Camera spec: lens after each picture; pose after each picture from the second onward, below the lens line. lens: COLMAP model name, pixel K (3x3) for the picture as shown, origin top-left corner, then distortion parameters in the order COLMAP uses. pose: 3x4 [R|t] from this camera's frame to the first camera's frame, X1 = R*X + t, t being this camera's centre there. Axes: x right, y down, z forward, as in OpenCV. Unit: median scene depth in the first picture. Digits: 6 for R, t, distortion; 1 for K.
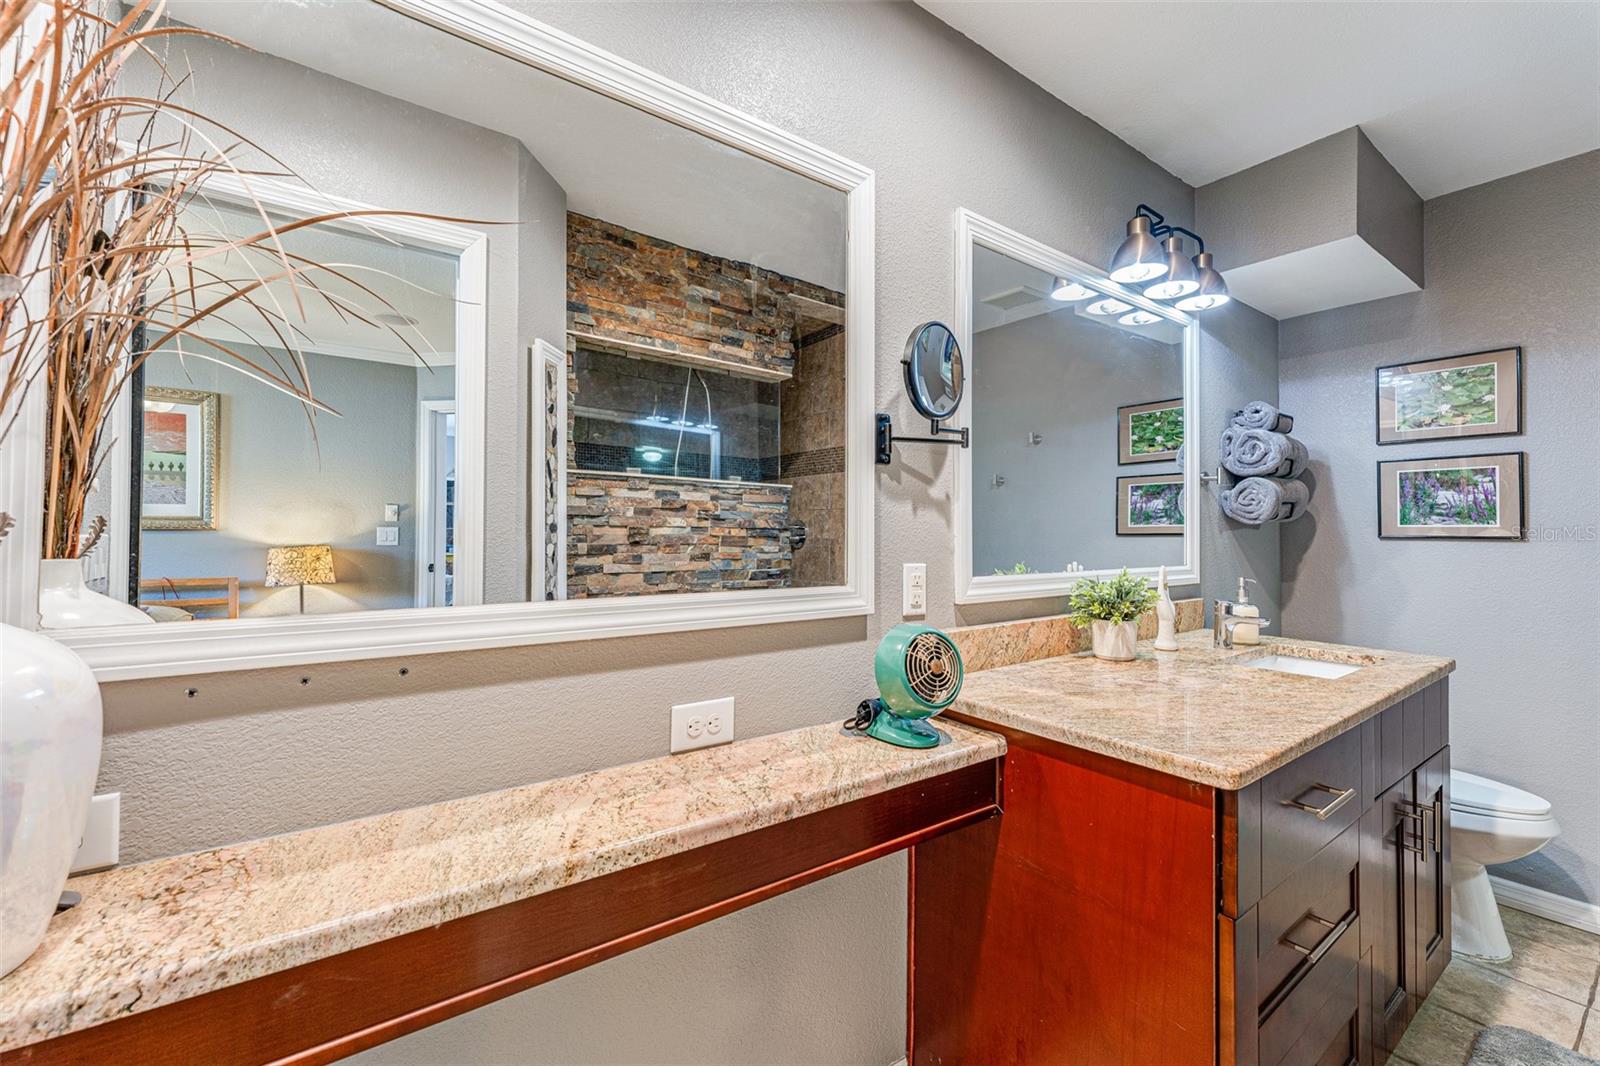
lens RADIAL K [[656.2, 0, 795.8], [0, 656.2, 531.9], [0, 0, 1]] dist [-0.000718, 0.000022]
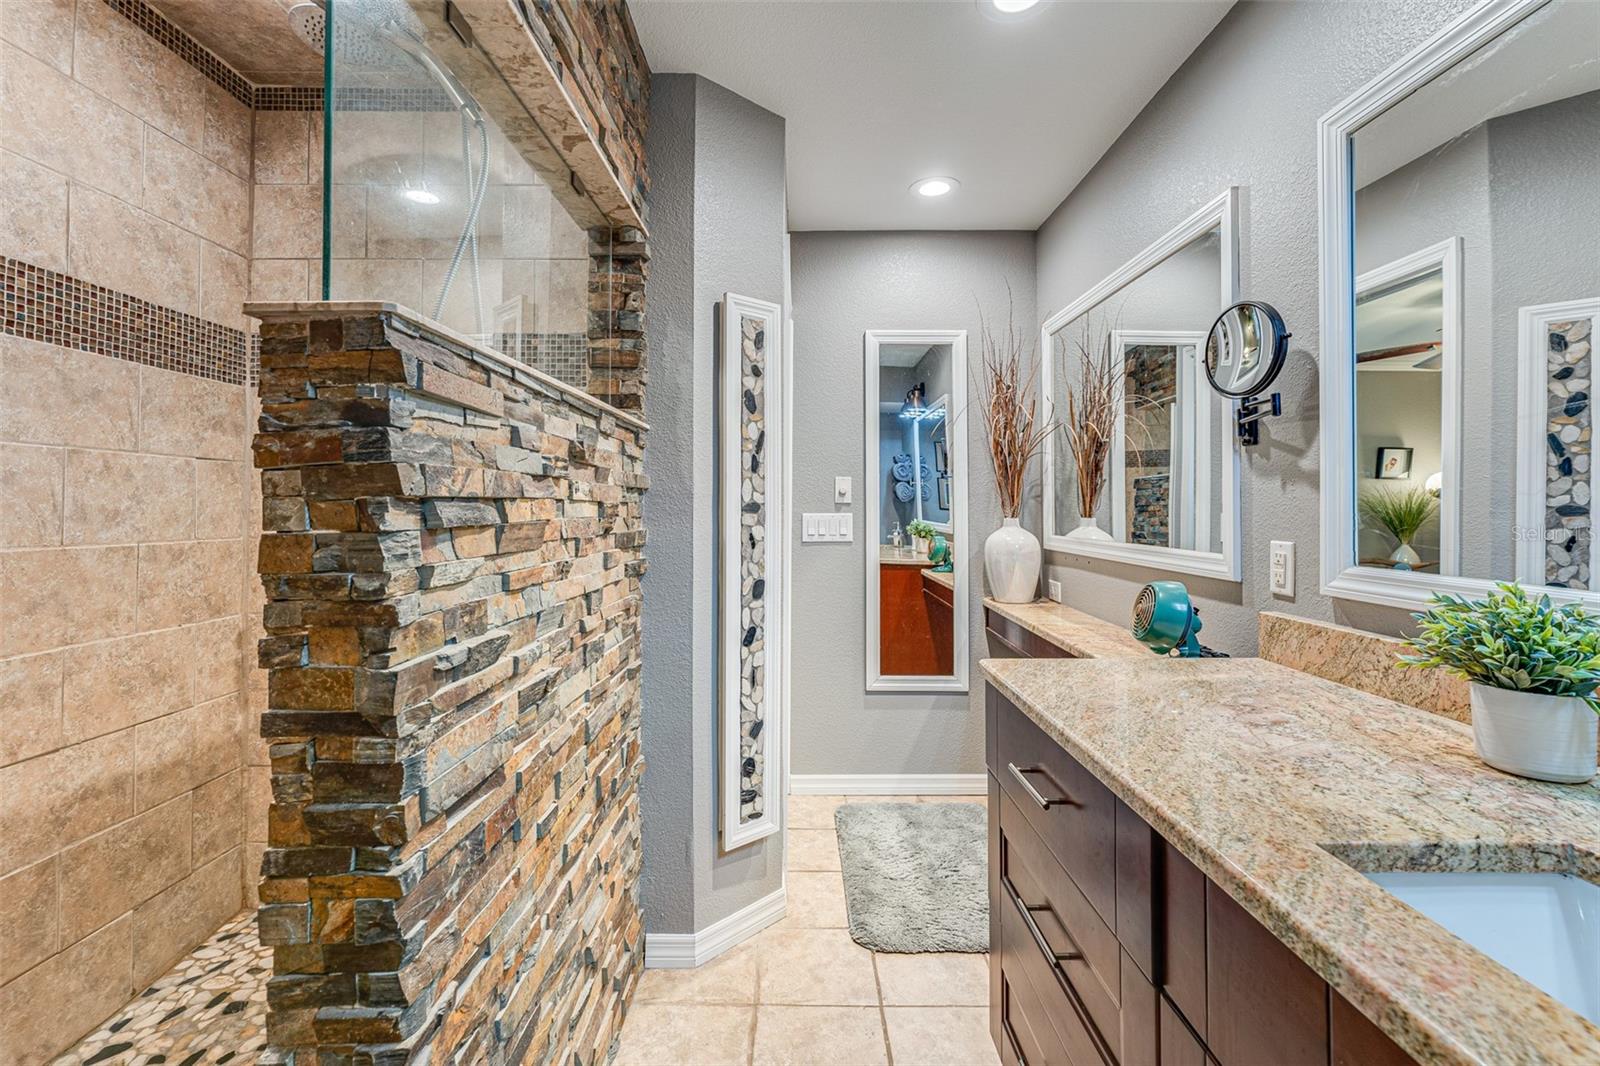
lens RADIAL K [[679.0, 0, 806.9], [0, 679.0, 497.8], [0, 0, 1]] dist [0.000010, -0.000199]
pose [[-0.588287, -0.032753, -0.807989, 1.029763], [-0.006481, 0.999338, -0.035791, 0.018099], [0.808626, -0.015819, -0.588110, 0.753580]]
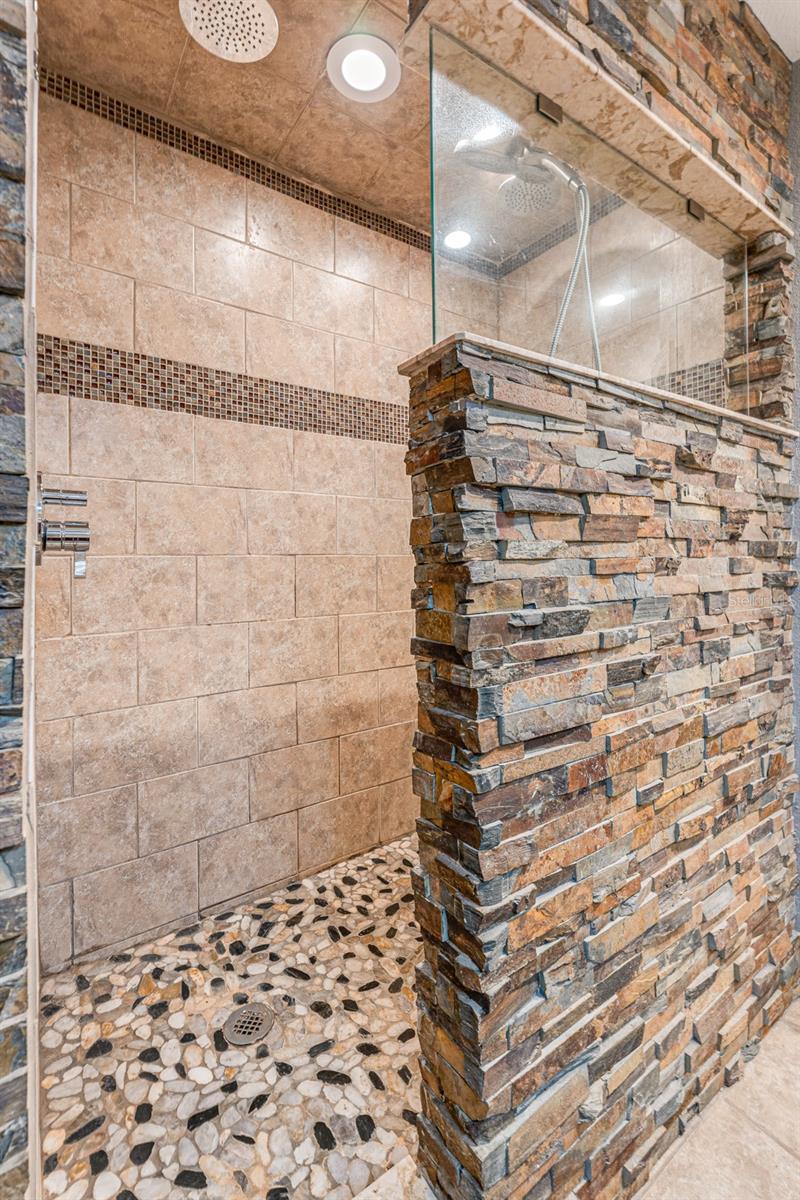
lens RADIAL K [[536.7, 0, 395.8], [0, 536.7, 548.0], [0, 0, 1]] dist [-0.005582, 0.000366]
pose [[-0.999955, -0.006580, 0.006796, 0.924290], [-0.006671, 0.999888, -0.013418, 0.052780], [-0.006707, -0.013463, -0.999887, 0.733425]]
